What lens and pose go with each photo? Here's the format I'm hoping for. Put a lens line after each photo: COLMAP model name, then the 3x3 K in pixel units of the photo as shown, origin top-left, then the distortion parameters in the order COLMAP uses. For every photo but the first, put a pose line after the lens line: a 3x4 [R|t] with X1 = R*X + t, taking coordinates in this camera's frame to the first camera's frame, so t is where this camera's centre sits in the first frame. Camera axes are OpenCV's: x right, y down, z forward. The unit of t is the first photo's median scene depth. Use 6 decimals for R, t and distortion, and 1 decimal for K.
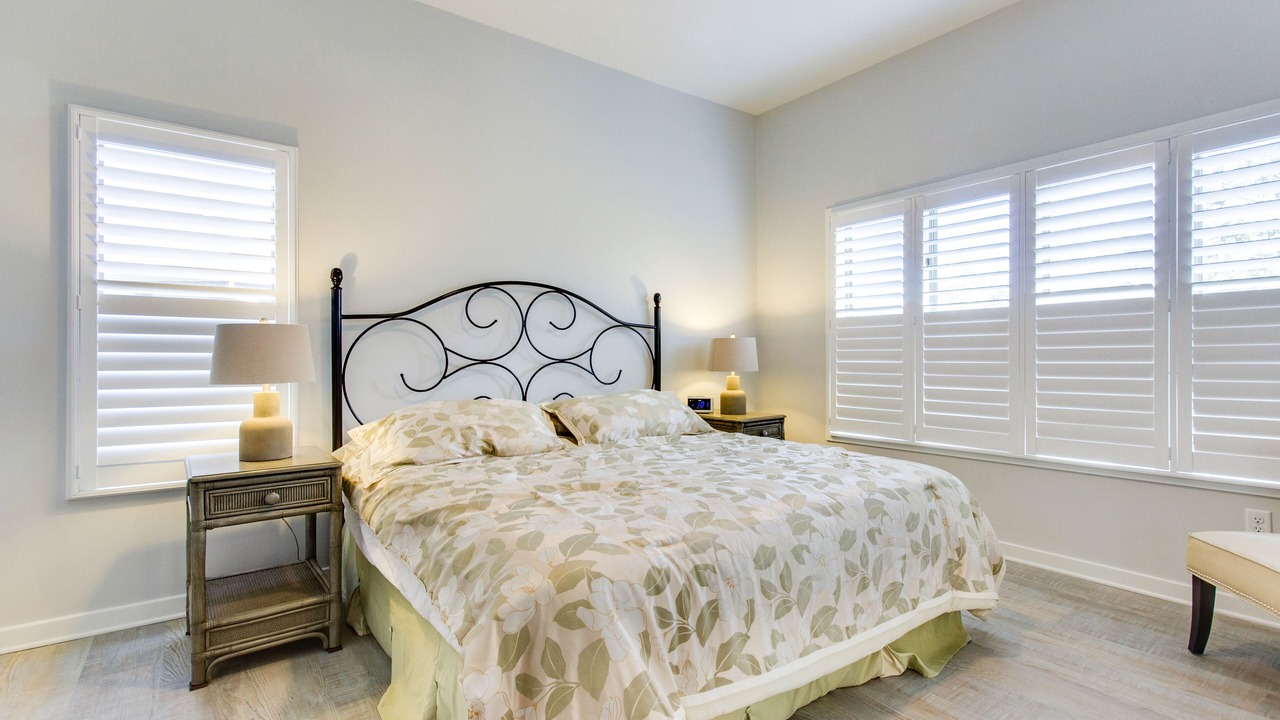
lens RADIAL K [[599.0, 0, 647.6], [0, 599.0, 362.2], [0, 0, 1]] dist [0.001192, 0.000586]
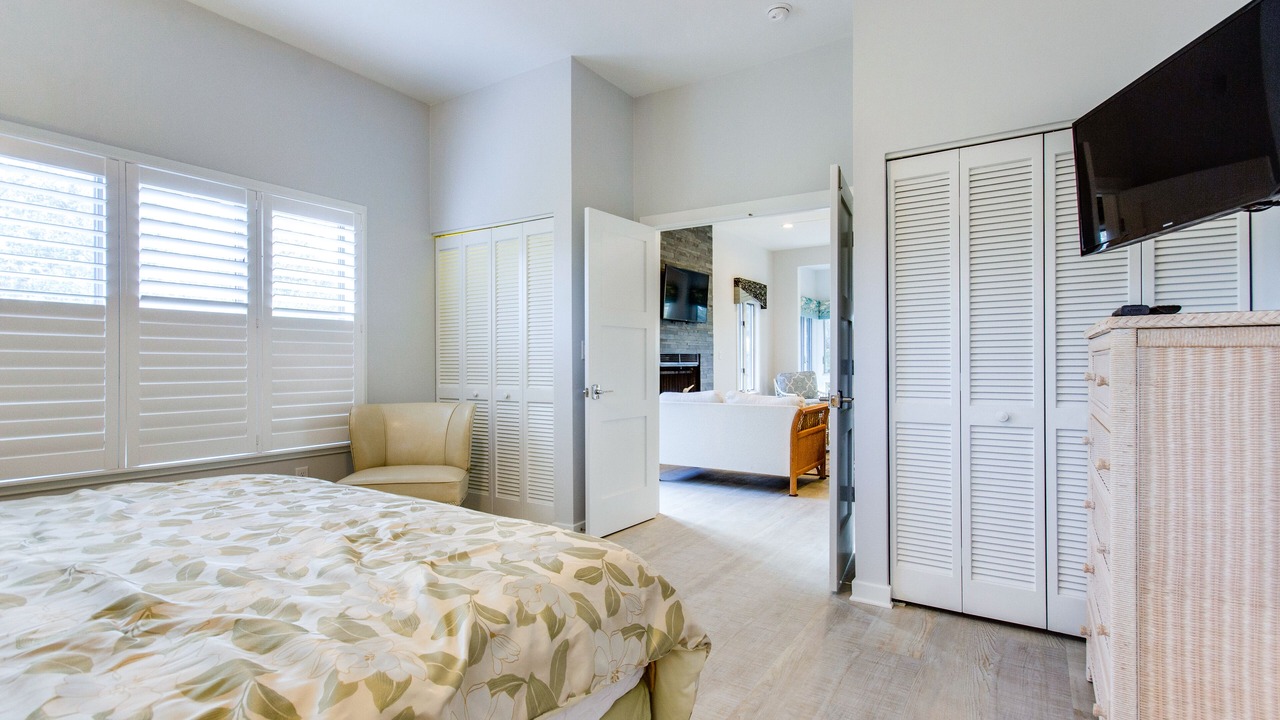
lens RADIAL K [[599.0, 0, 647.6], [0, 599.0, 362.2], [0, 0, 1]] dist [0.001192, 0.000586]
pose [[-0.344871, 0.006876, 0.938625, -0.692659], [0.006660, 0.999966, -0.004879, 0.001238], [-0.938627, 0.004568, -0.344905, 0.763374]]
